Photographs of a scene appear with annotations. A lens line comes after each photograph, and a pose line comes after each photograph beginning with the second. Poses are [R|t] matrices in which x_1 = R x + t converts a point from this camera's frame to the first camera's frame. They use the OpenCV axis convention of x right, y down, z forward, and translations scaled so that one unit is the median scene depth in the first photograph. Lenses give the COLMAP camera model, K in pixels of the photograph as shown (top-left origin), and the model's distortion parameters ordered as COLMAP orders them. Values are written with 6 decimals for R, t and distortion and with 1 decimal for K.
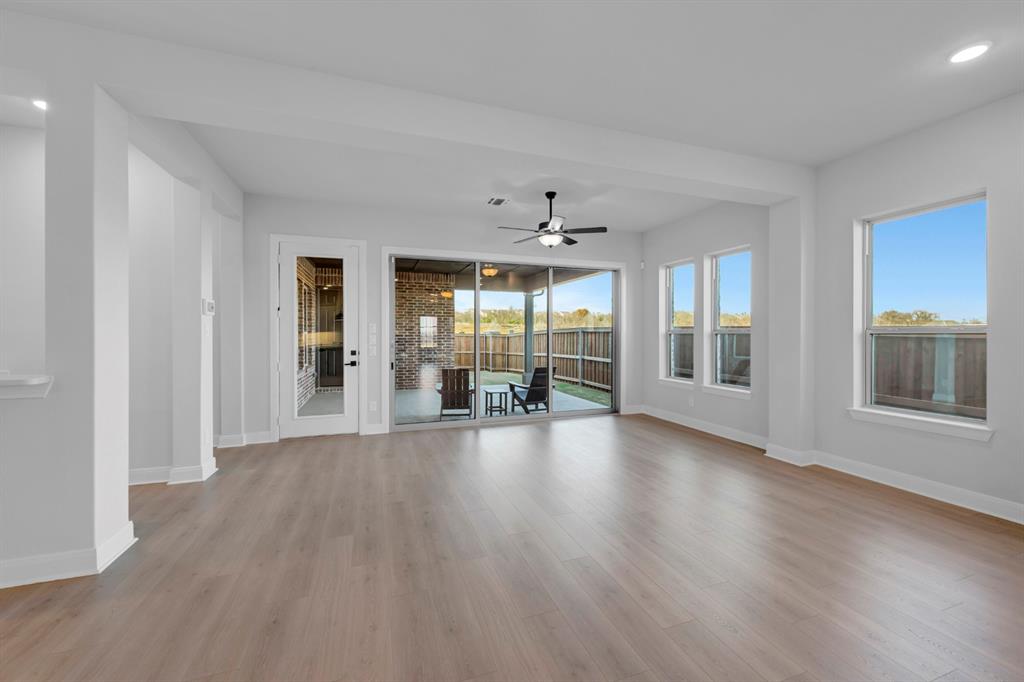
lens RADIAL K [[401.7, 0, 515.9], [0, 401.7, 346.9], [0, 0, 1]] dist [0.000334, 0.000058]
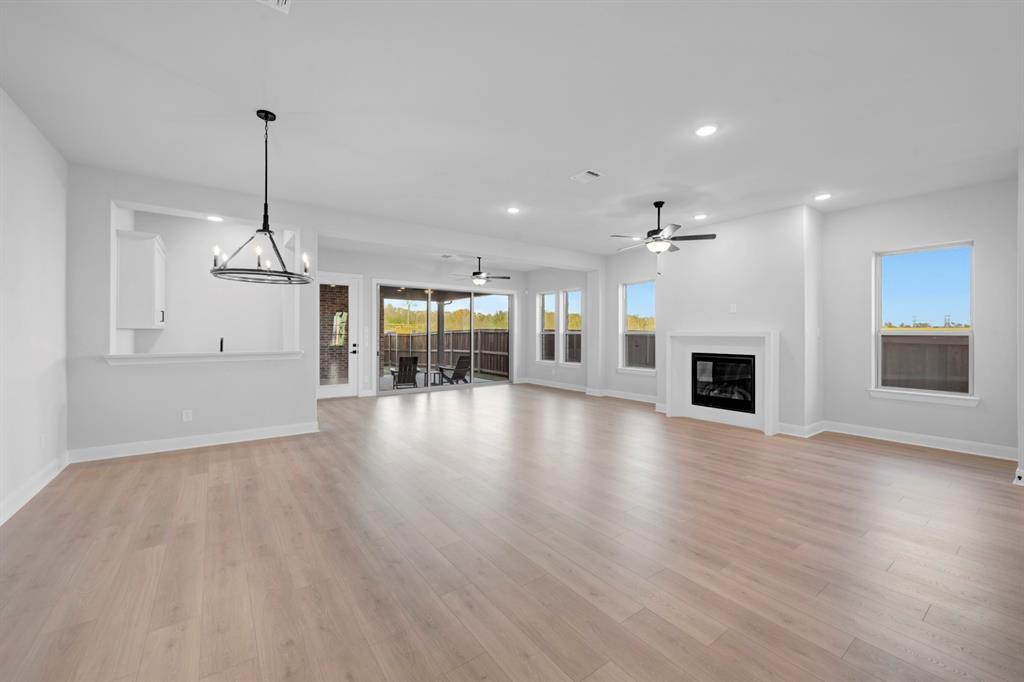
lens RADIAL K [[401.7, 0, 515.9], [0, 401.7, 346.9], [0, 0, 1]] dist [0.000334, 0.000058]
pose [[0.956511, -0.003679, 0.291673, -0.246228], [0.003329, 0.999993, 0.001696, 0.019822], [-0.291678, -0.000651, 0.956516, -0.667644]]
